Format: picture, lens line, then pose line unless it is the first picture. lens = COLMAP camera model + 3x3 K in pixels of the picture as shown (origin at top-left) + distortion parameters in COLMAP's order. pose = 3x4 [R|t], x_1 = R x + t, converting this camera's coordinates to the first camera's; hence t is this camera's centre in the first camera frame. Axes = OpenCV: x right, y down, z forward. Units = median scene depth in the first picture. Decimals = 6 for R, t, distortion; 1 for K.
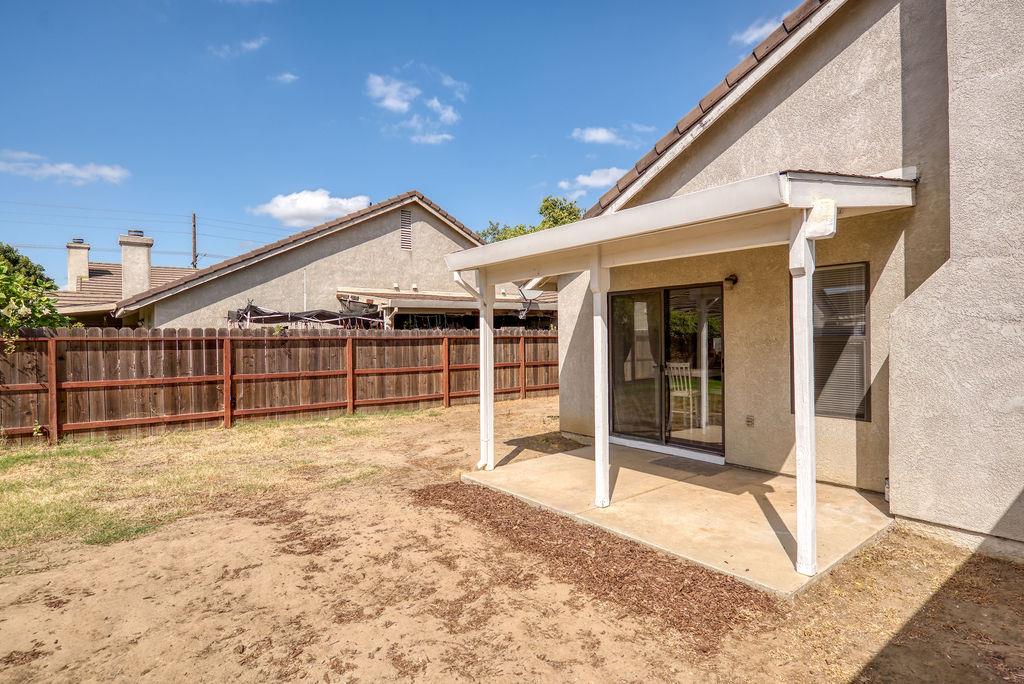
lens RADIAL K [[533.7, 0, 516.1], [0, 533.7, 339.8], [0, 0, 1]] dist [-0.000444, -0.000821]
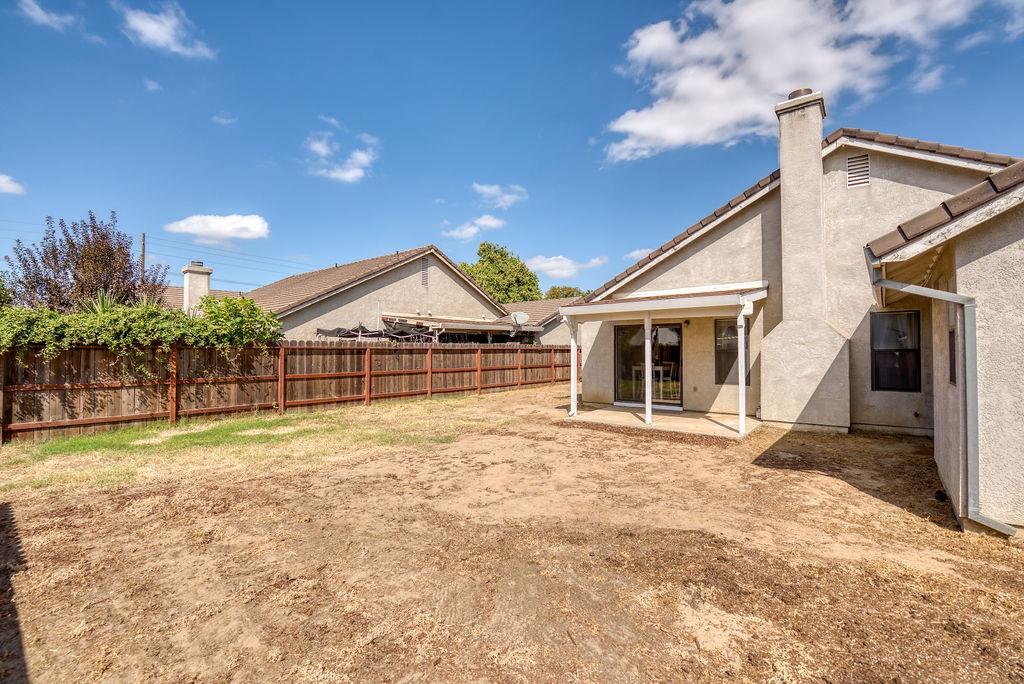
lens RADIAL K [[455.2, 0, 512.0], [0, 455.2, 342.0], [0, 0, 1]] dist [-0.005533, -0.007392]
pose [[0.978397, 0.012241, 0.206372, -0.376451], [-0.007702, 0.999711, -0.022783, 0.006574], [-0.206591, 0.020701, 0.978208, -0.362075]]
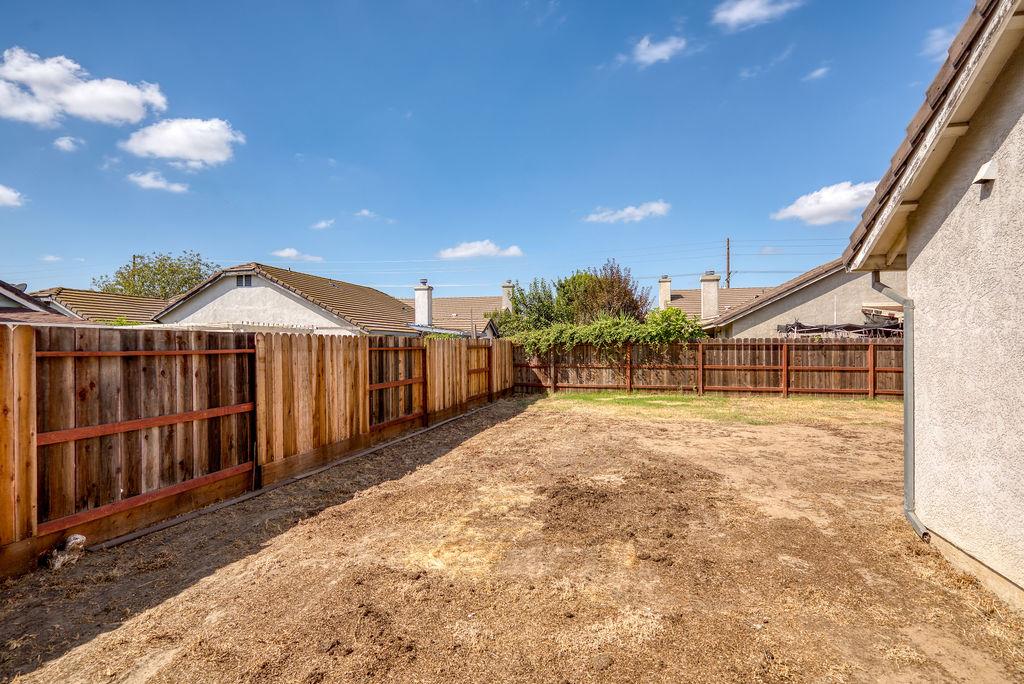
lens RADIAL K [[518.9, 0, 512.0], [0, 518.9, 342.0], [0, 0, 1]] dist [-0.001920, -0.000646]
pose [[0.604784, 0.005552, -0.796370, 0.211095], [-0.007996, 0.999968, 0.000899, -0.003326], [0.796349, 0.005824, 0.604809, -0.601391]]
